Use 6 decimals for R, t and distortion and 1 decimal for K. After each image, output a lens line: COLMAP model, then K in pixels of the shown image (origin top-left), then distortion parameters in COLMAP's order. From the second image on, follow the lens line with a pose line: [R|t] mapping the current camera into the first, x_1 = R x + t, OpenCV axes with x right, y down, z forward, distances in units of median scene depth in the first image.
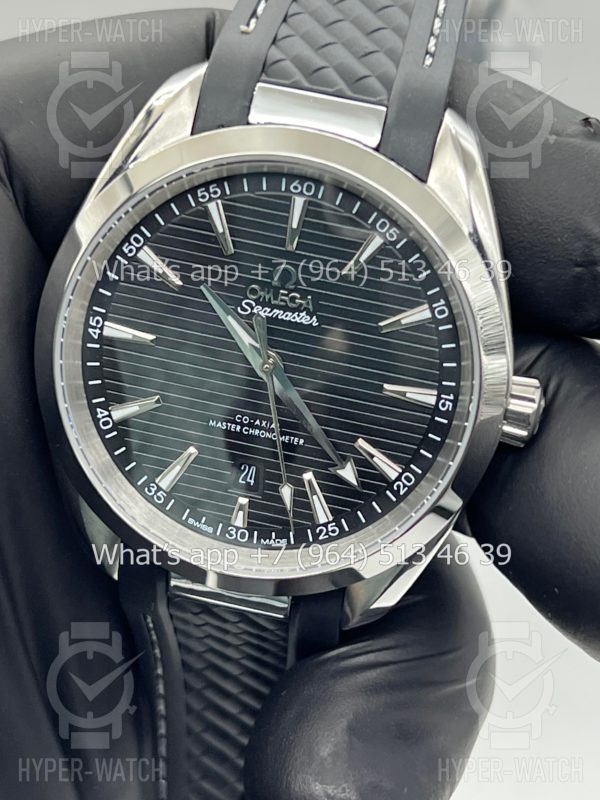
lens RADIAL K [[1931.9, 0, 302.1], [0, 1931.9, 399.7], [0, 0, 1]] dist [0.305464, 0.000000]
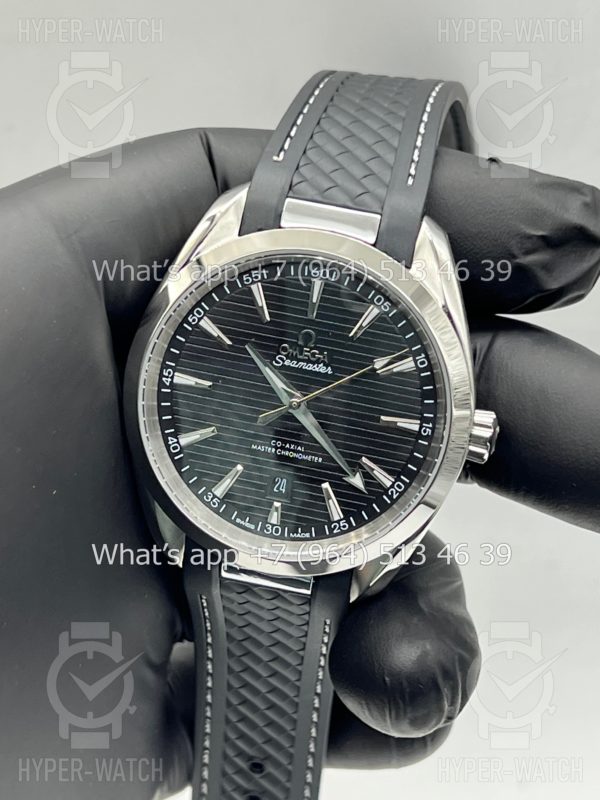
lens RADIAL K [[1931.9, 0, 303.1], [0, 1931.9, 396.0], [0, 0, 1]] dist [0.305464, 0.000000]
pose [[0.999902, -0.007464, 0.011802, -0.028140], [0.008029, 0.998788, -0.048556, 0.042943], [-0.011425, 0.048646, 0.998751, -0.356224]]
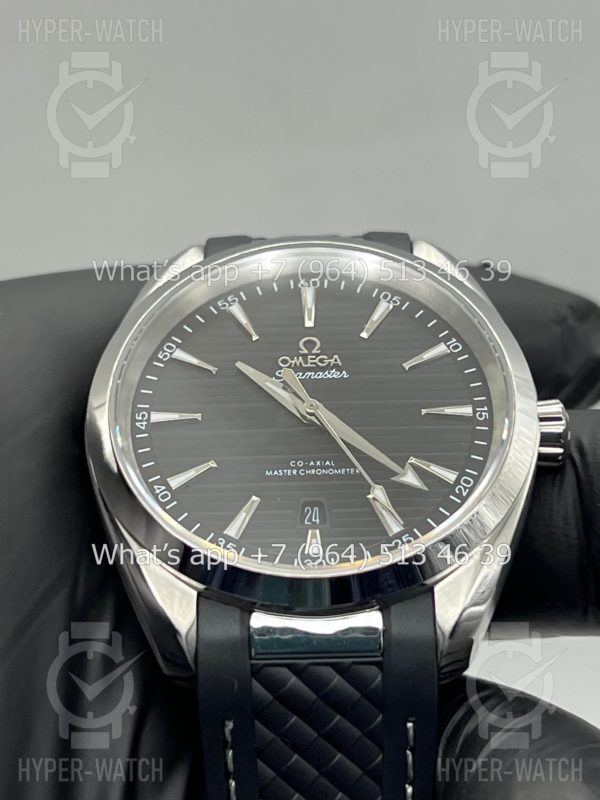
lens RADIAL K [[1931.9, 0, 297.1], [0, 1931.9, 396.2], [0, 0, 1]] dist [0.305464, 0.000000]
pose [[0.972991, -0.092475, 0.211512, -0.248051], [0.217058, 0.678390, -0.701906, 0.716910], [-0.078579, 0.728859, 0.680140, 0.271226]]
